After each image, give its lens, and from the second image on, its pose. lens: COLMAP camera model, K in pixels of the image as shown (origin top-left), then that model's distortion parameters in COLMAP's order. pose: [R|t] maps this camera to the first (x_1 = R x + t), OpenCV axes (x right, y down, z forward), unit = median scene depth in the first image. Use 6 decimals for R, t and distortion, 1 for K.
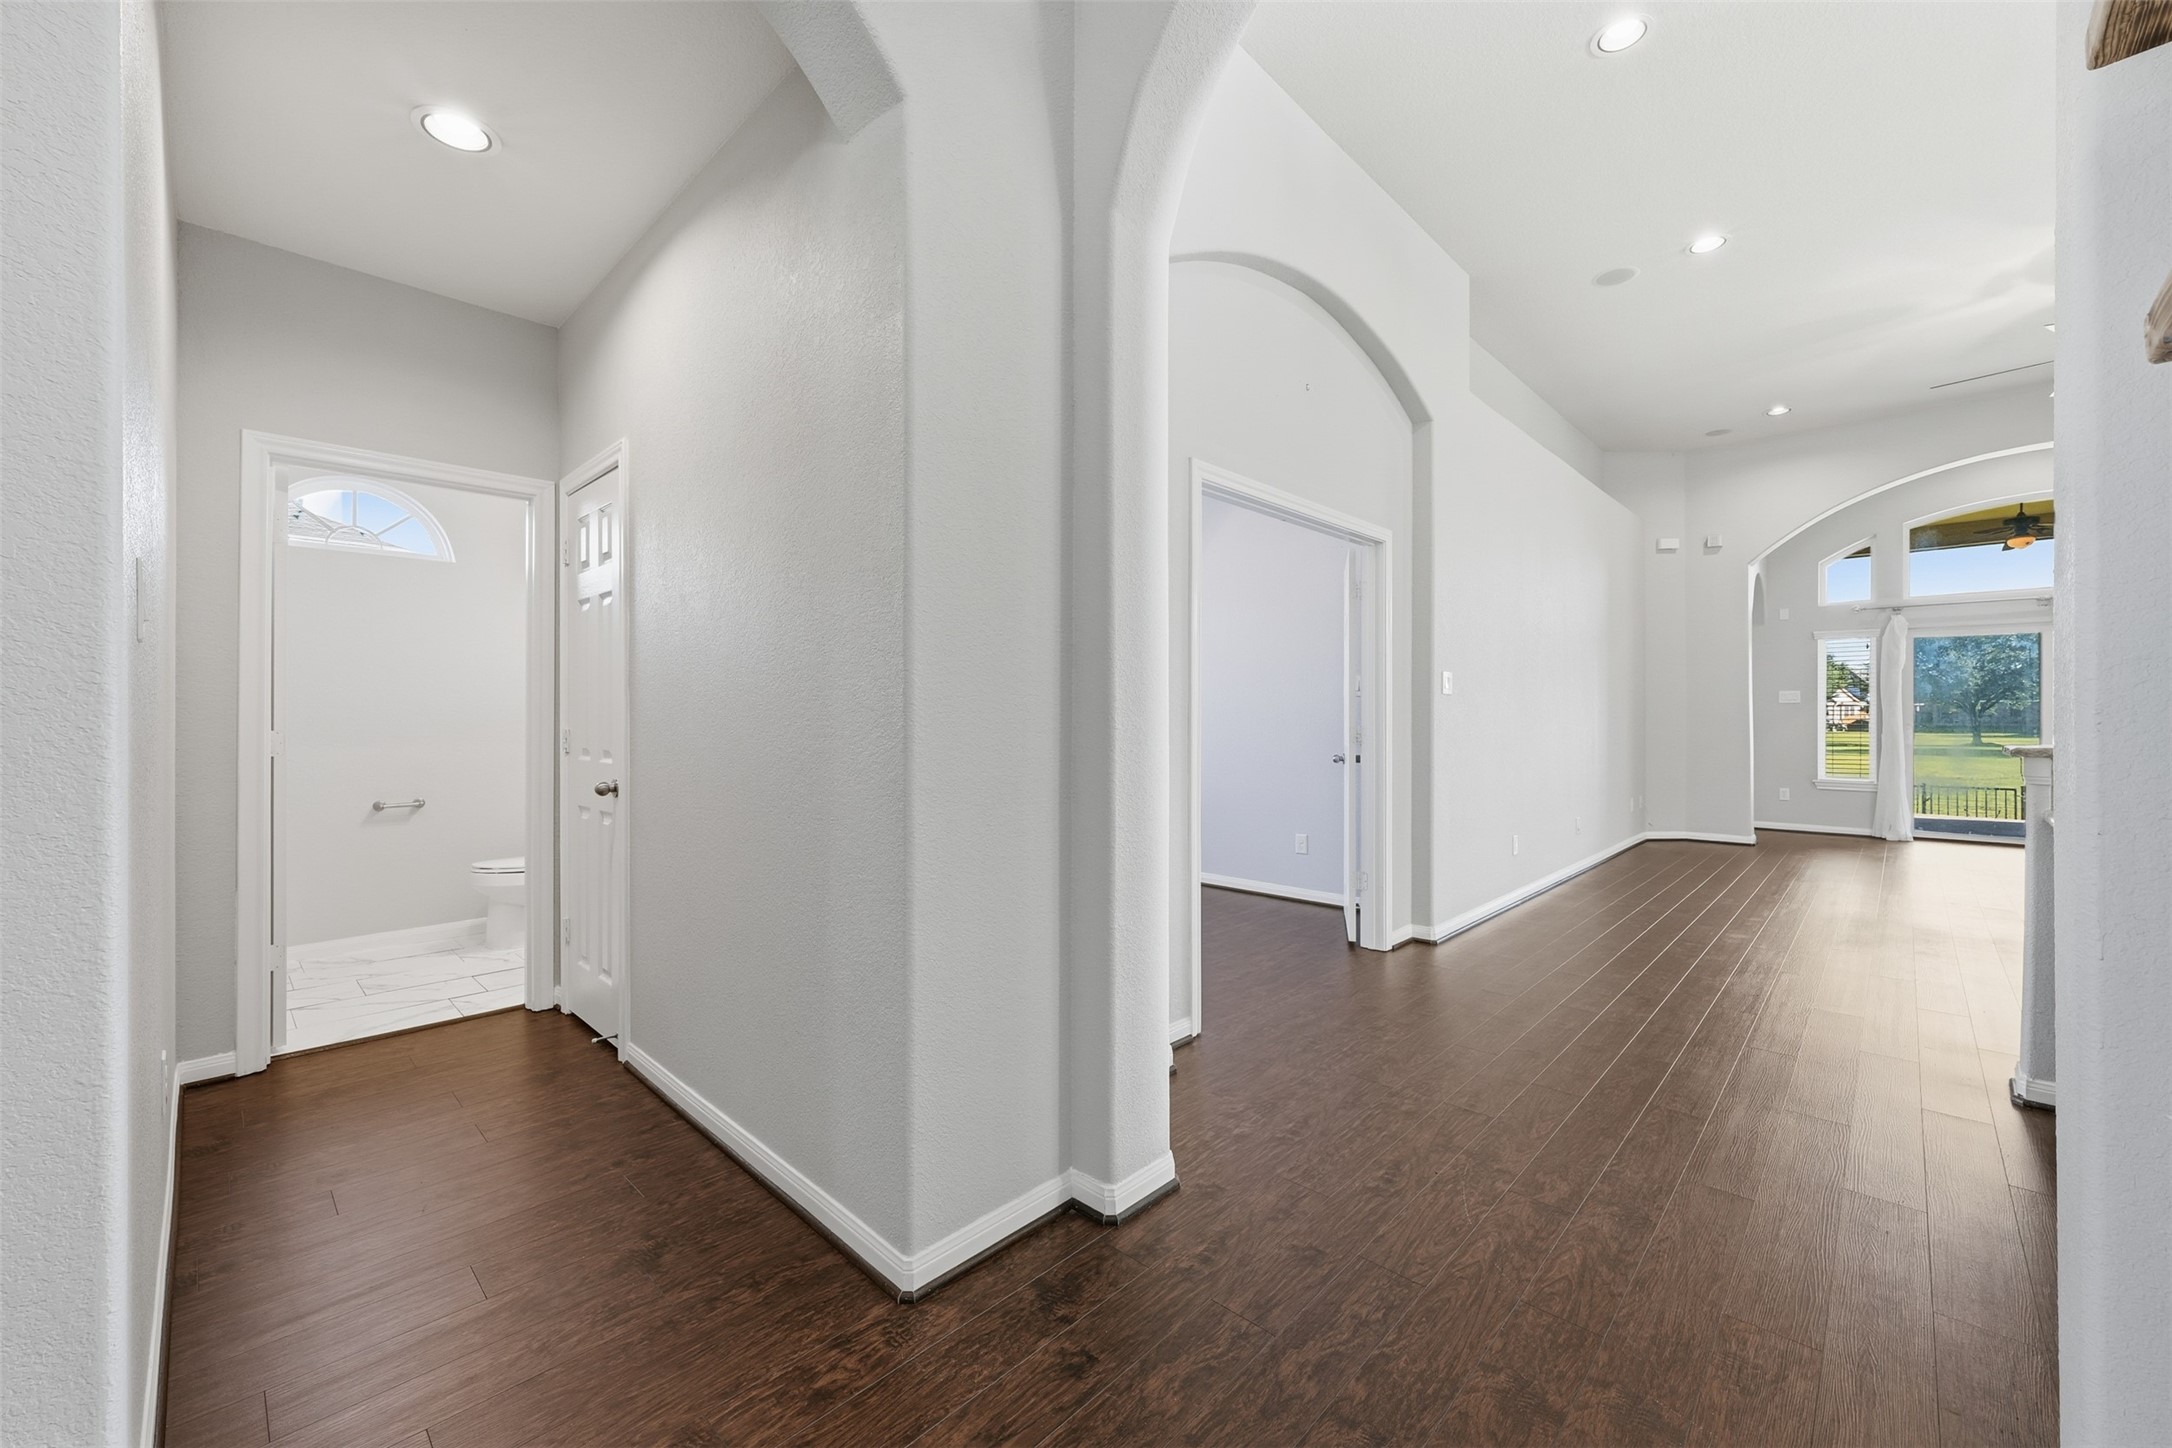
lens RADIAL K [[854.3, 0, 1084.2], [0, 854.3, 710.0], [0, 0, 1]] dist [-0.001514, 0.000009]
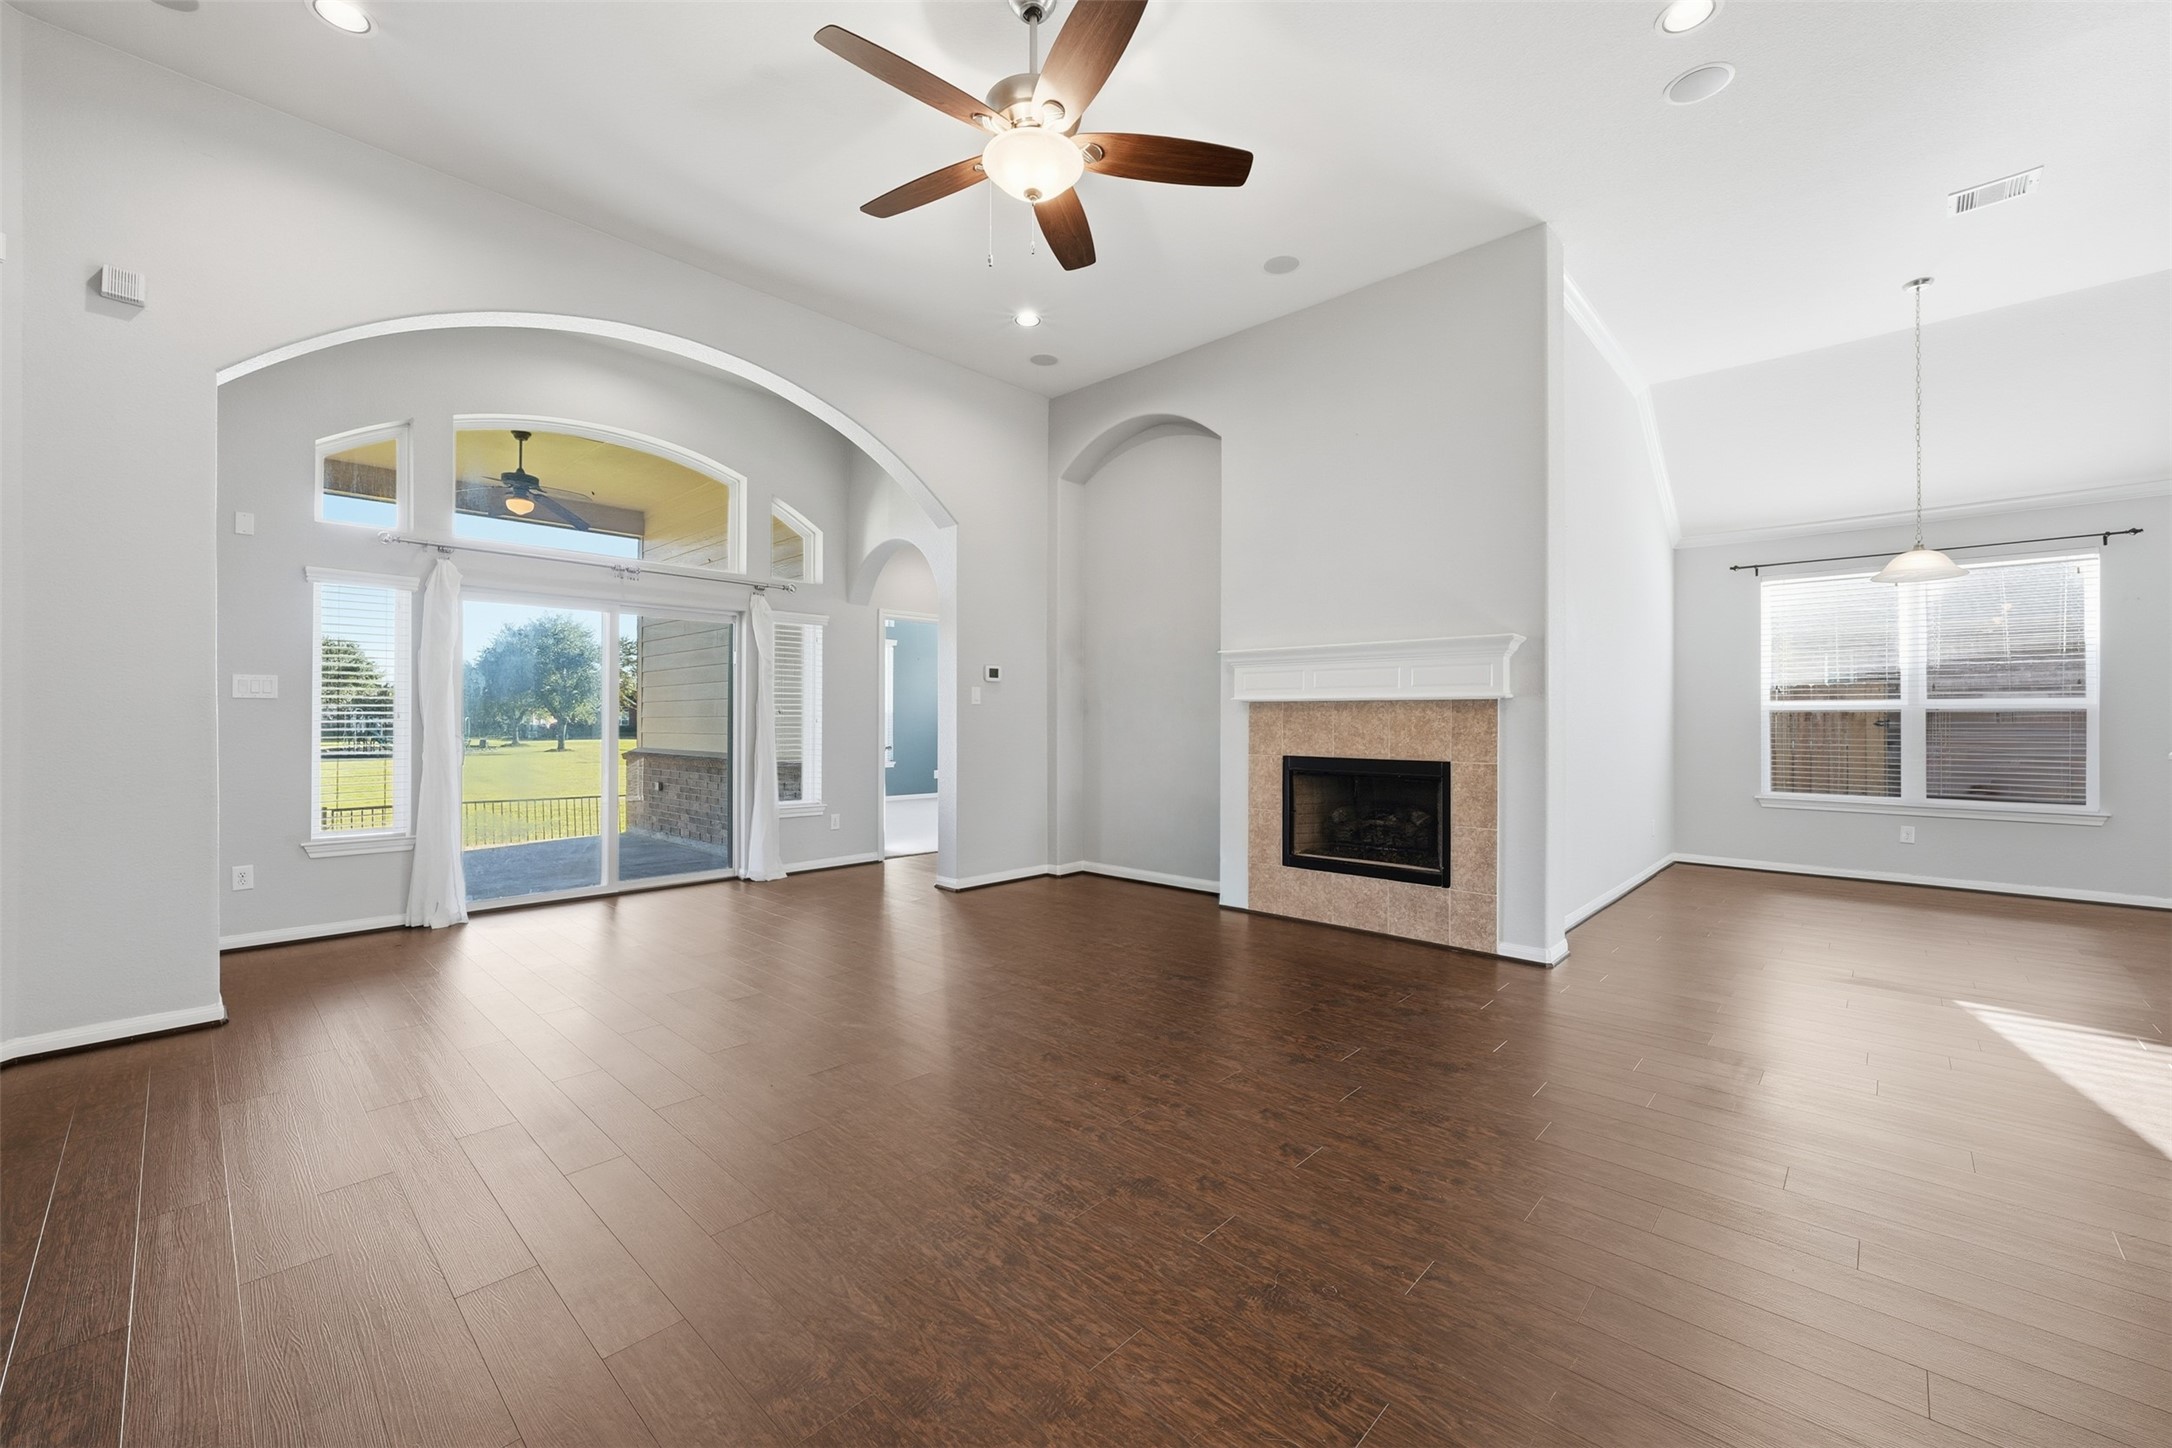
lens RADIAL K [[854.3, 0, 1077.1], [0, 854.3, 717.7], [0, 0, 1]] dist [-0.001514, 0.000009]
pose [[-0.007191, 0.001945, 0.999972, 0.327271], [-0.003592, 0.999992, -0.001970, 0.002904], [-0.999968, -0.003606, -0.007184, 0.537742]]
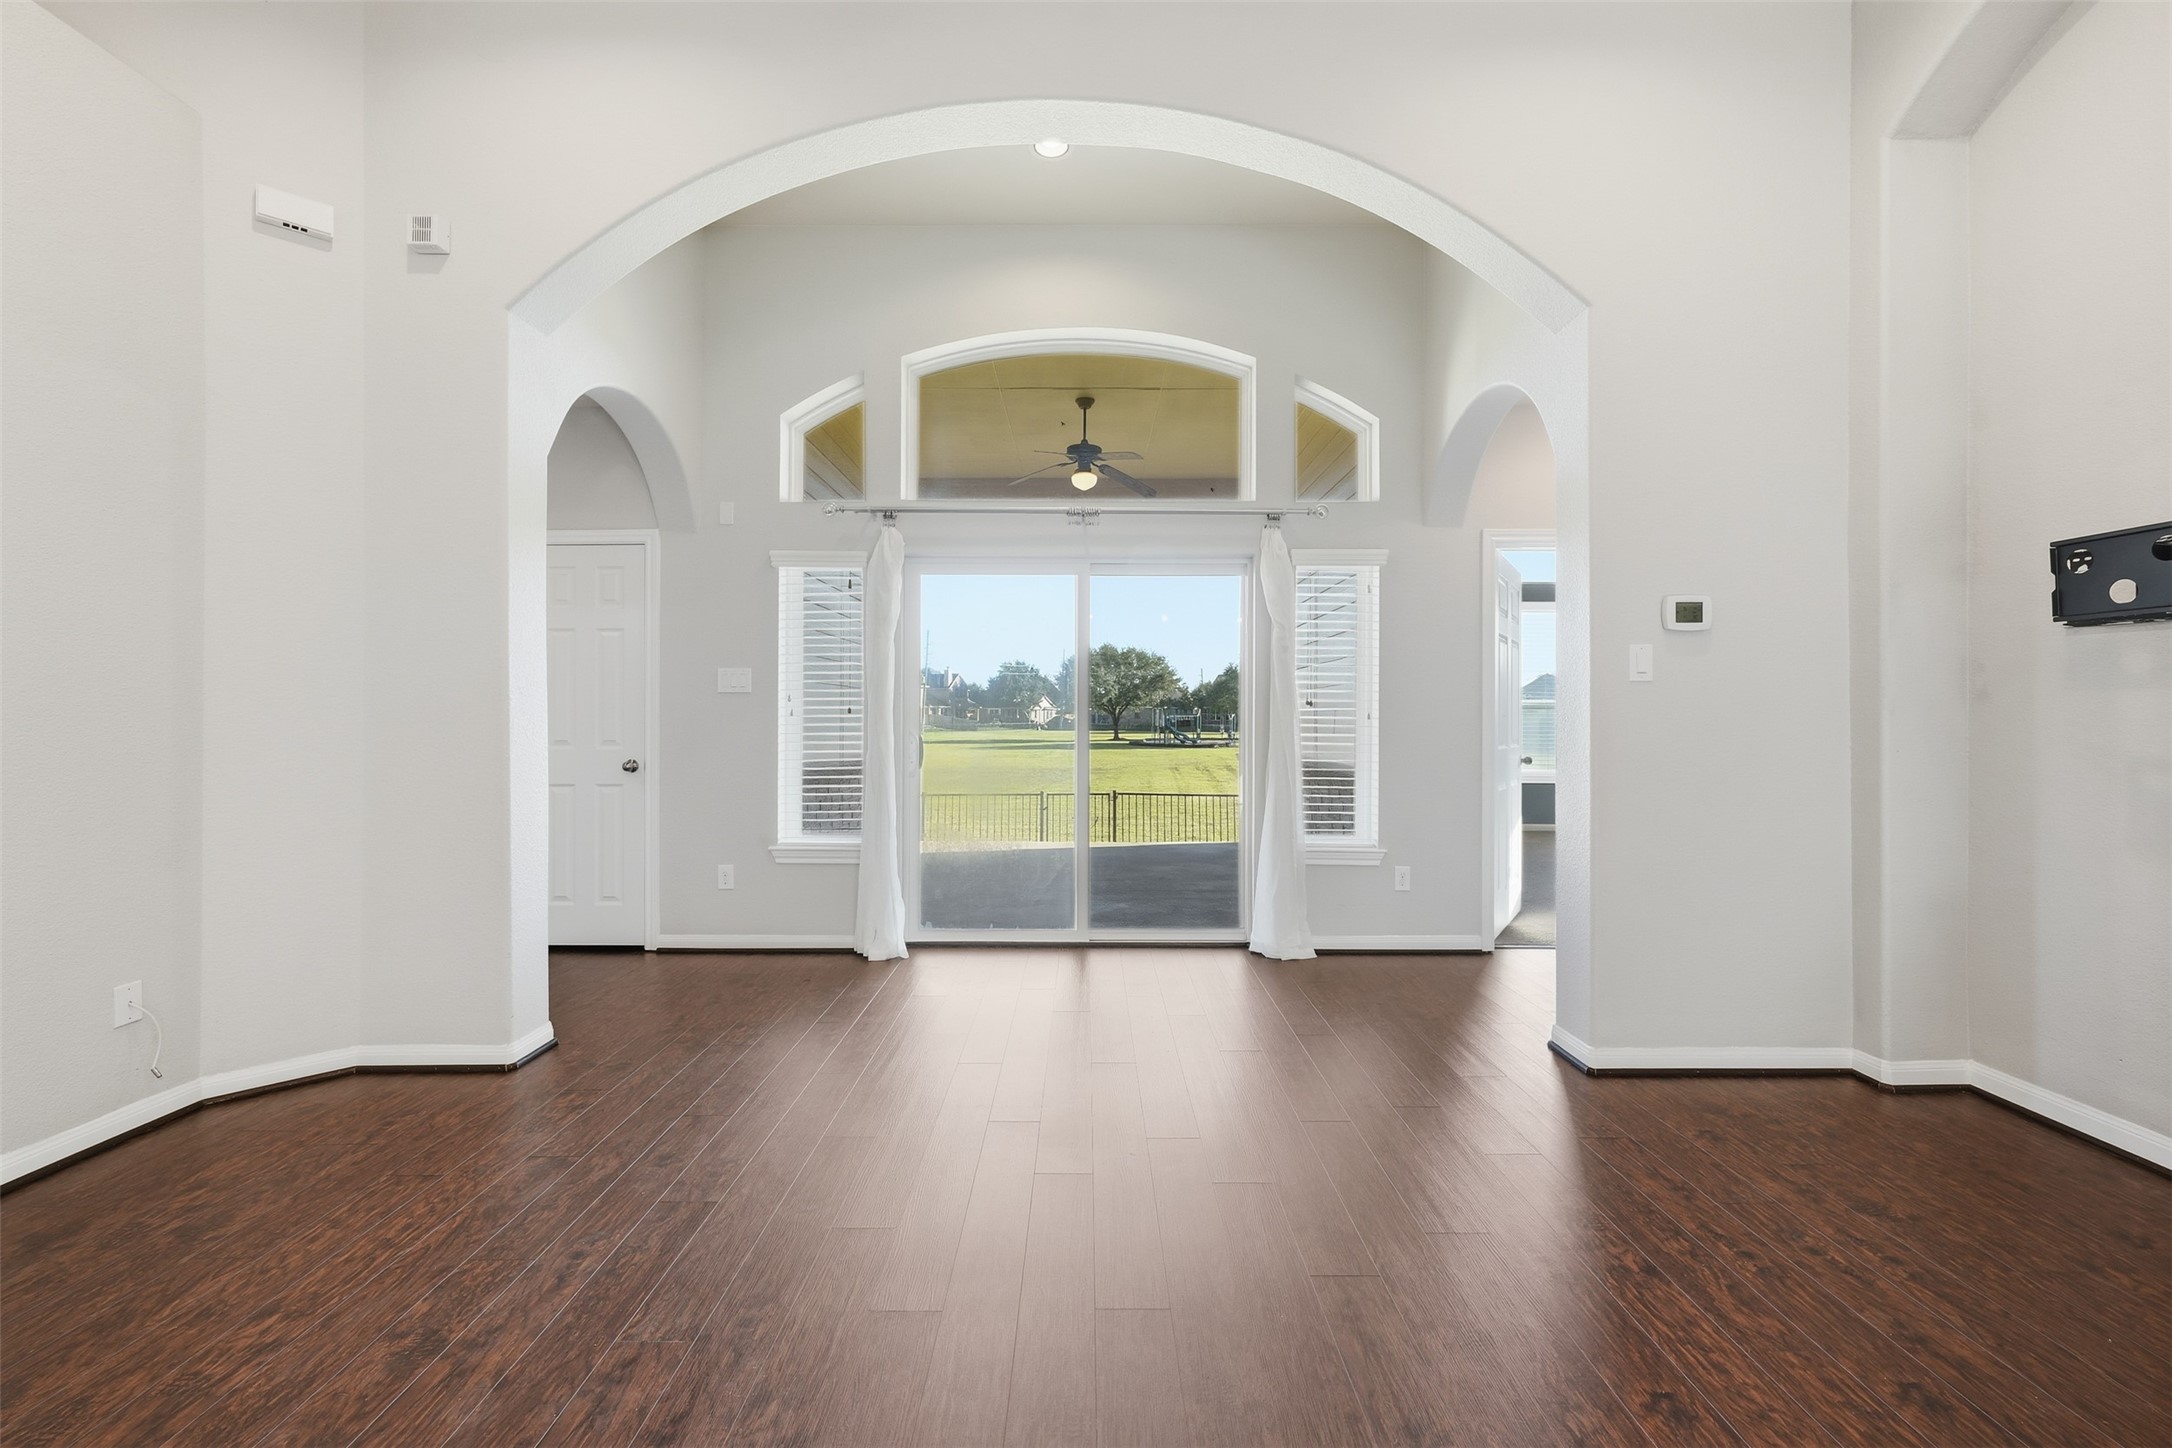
lens RADIAL K [[854.3, 0, 1093.7], [0, 854.3, 714.0], [0, 0, 1]] dist [-0.001514, 0.000009]
pose [[0.714815, 0.001320, 0.699313, 0.663446], [-0.001642, 0.999999, -0.000210, 0.004034], [-0.699312, -0.000998, 0.714816, 0.527432]]
